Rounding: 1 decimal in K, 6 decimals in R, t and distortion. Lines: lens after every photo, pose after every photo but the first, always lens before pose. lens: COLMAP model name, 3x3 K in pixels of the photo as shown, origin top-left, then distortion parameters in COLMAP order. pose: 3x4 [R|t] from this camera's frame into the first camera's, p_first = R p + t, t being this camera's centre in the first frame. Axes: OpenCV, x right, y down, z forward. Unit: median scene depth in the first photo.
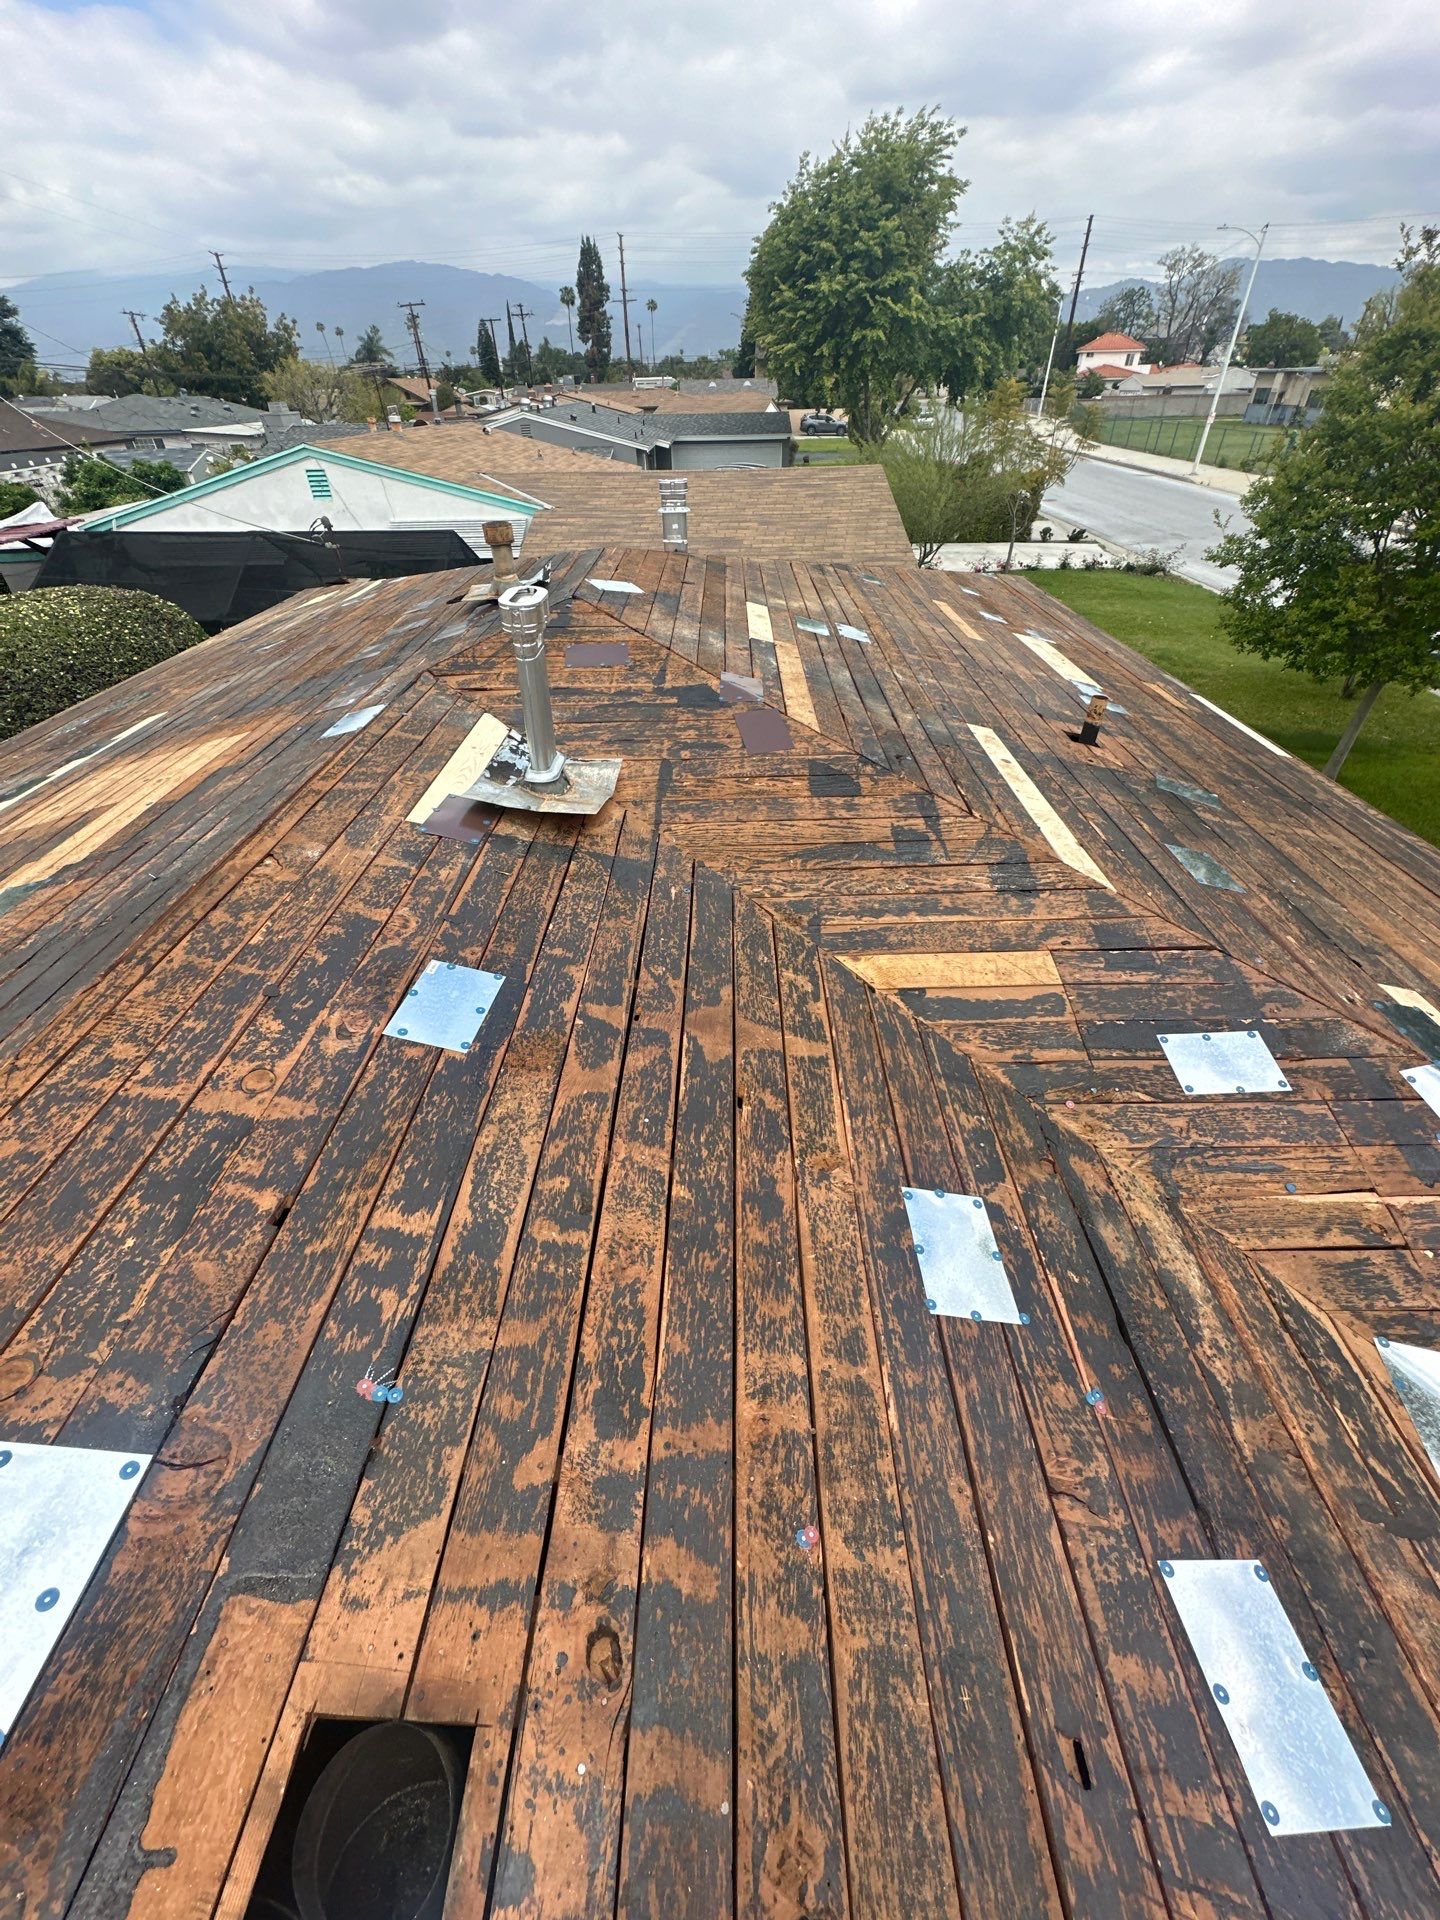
lens RADIAL K [[760.6, 0, 717.1], [0, 760.6, 959.2], [0, 0, 1]] dist [-0.002181, 0.000269]
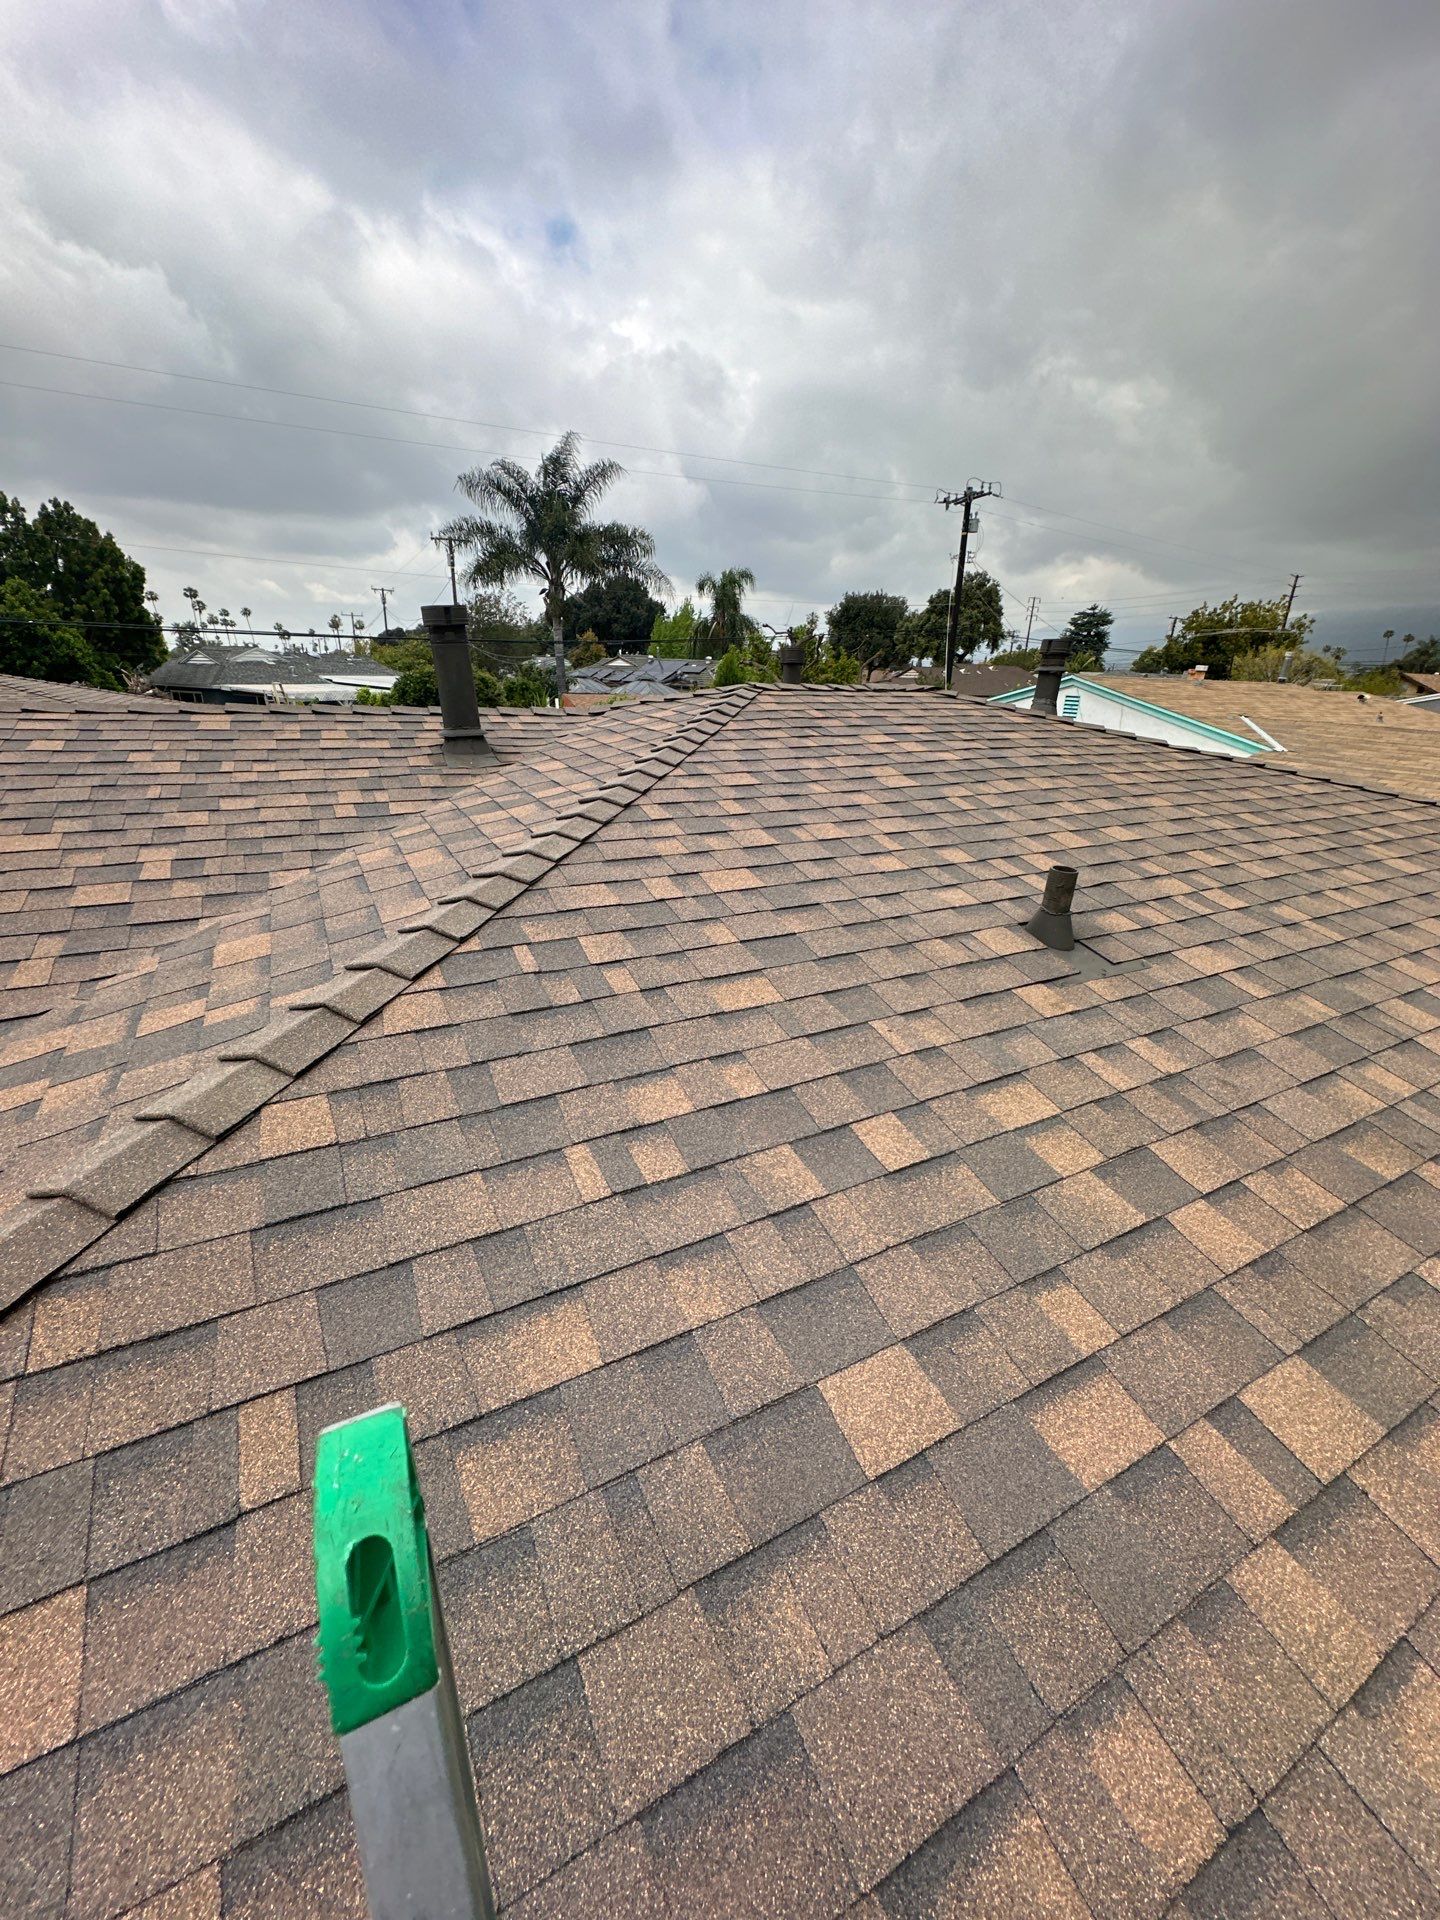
lens RADIAL K [[765.7, 0, 716.8], [0, 765.7, 955.8], [0, 0, 1]] dist [-0.003316, 0.001240]
pose [[0.477153, 0.341423, -0.809787, 1.127899], [-0.564364, 0.825381, 0.015456, -0.185567], [0.673660, 0.449640, 0.586520, 0.624812]]
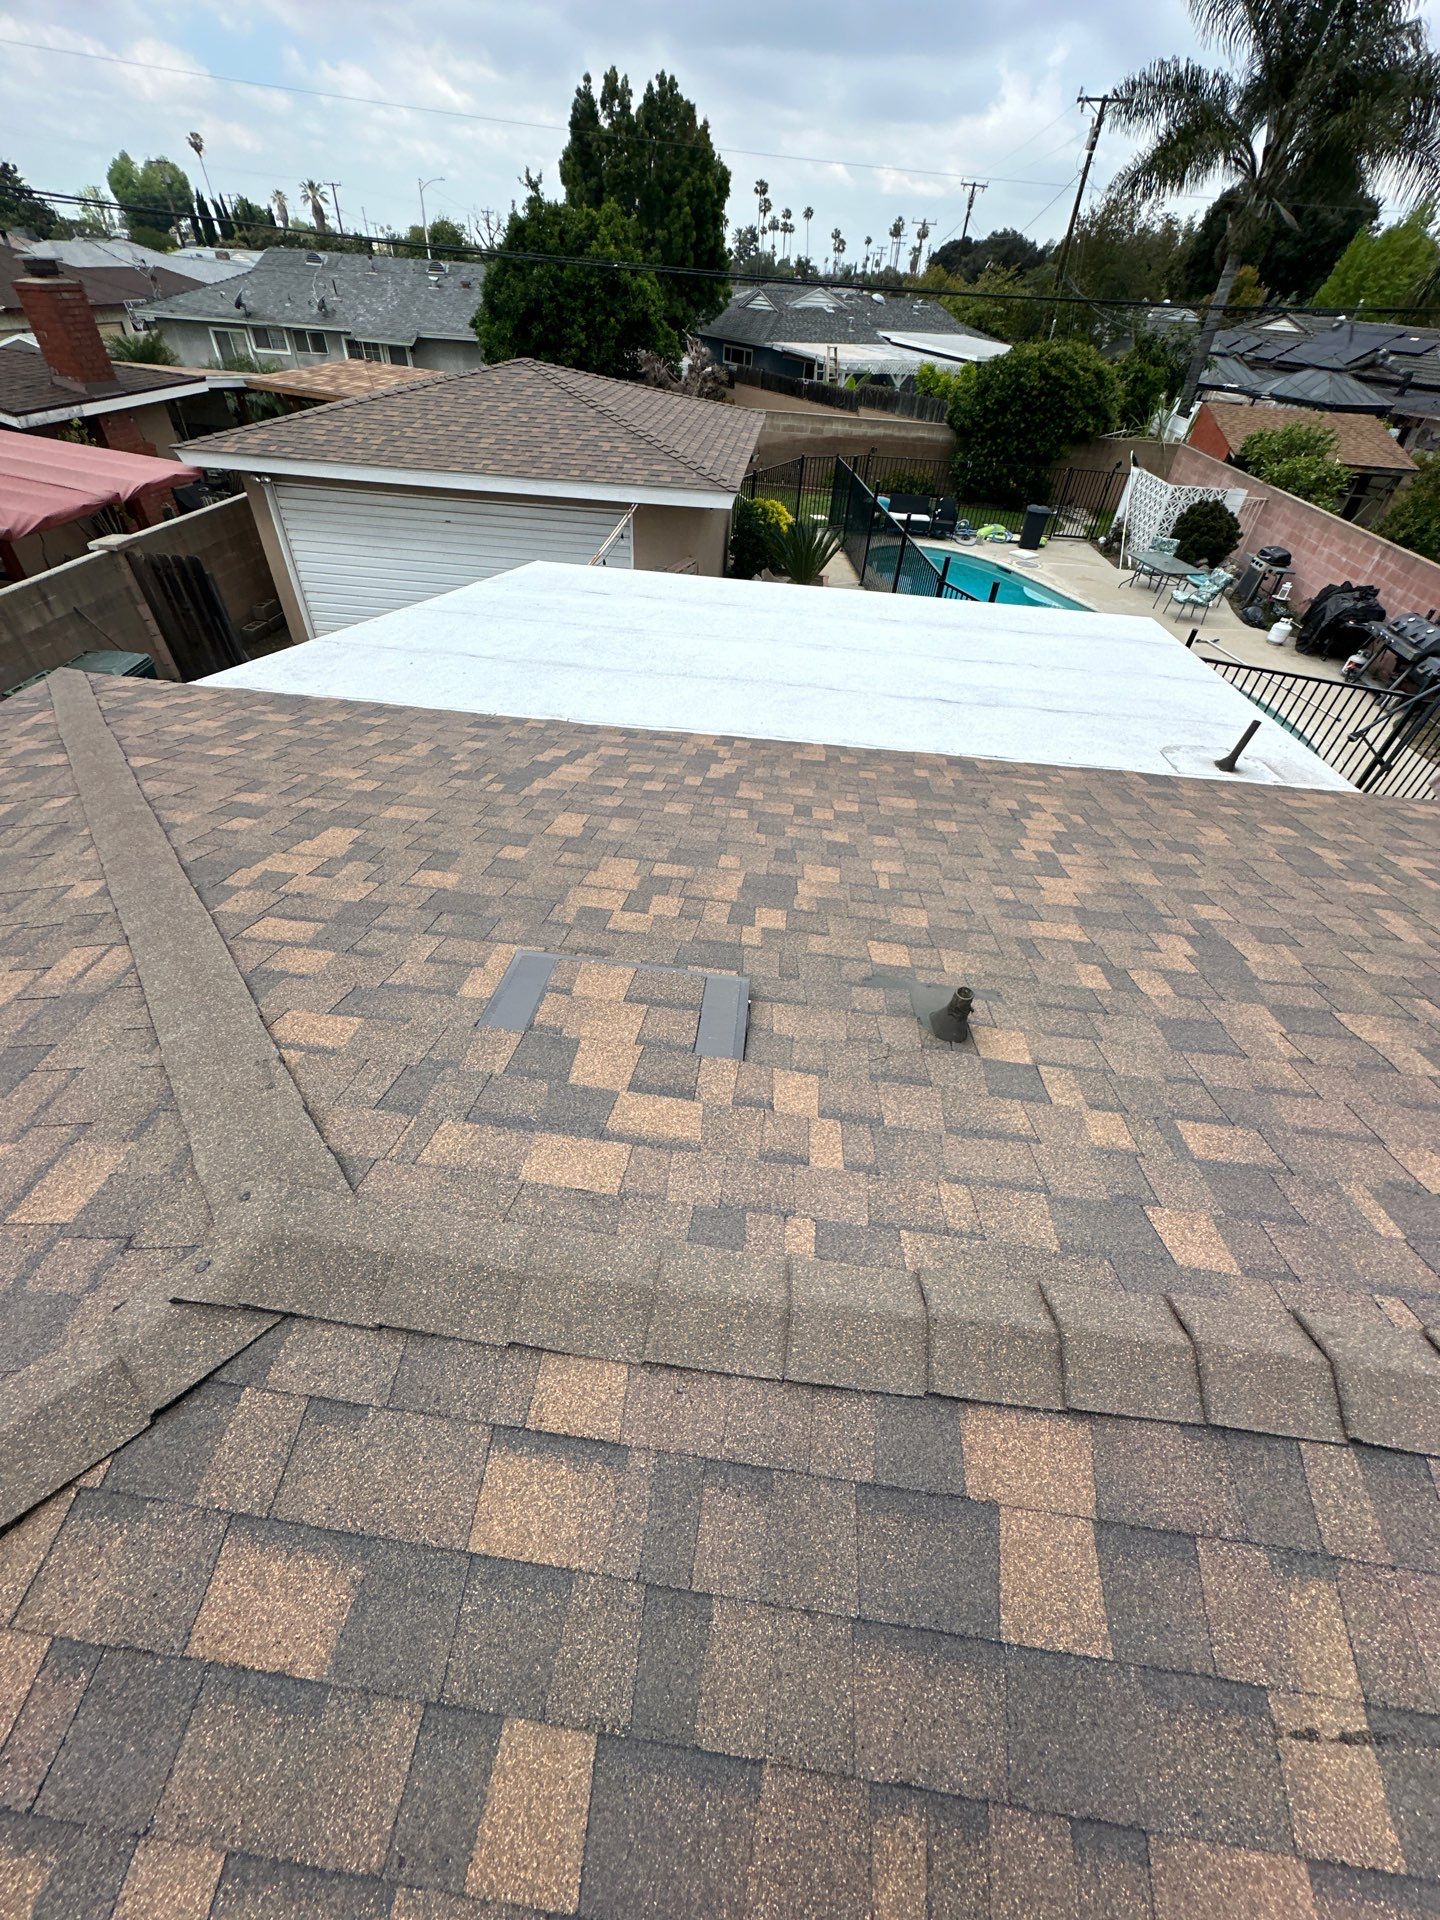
lens RADIAL K [[765.9, 0, 718.2], [0, 765.9, 960.0], [0, 0, 1]] dist [-0.003334, 0.000707]
pose [[-0.096718, 0.682355, -0.724594, -0.303688], [-0.645196, 0.511352, 0.567663, -0.243413], [0.757871, 0.522408, 0.390796, 0.267652]]
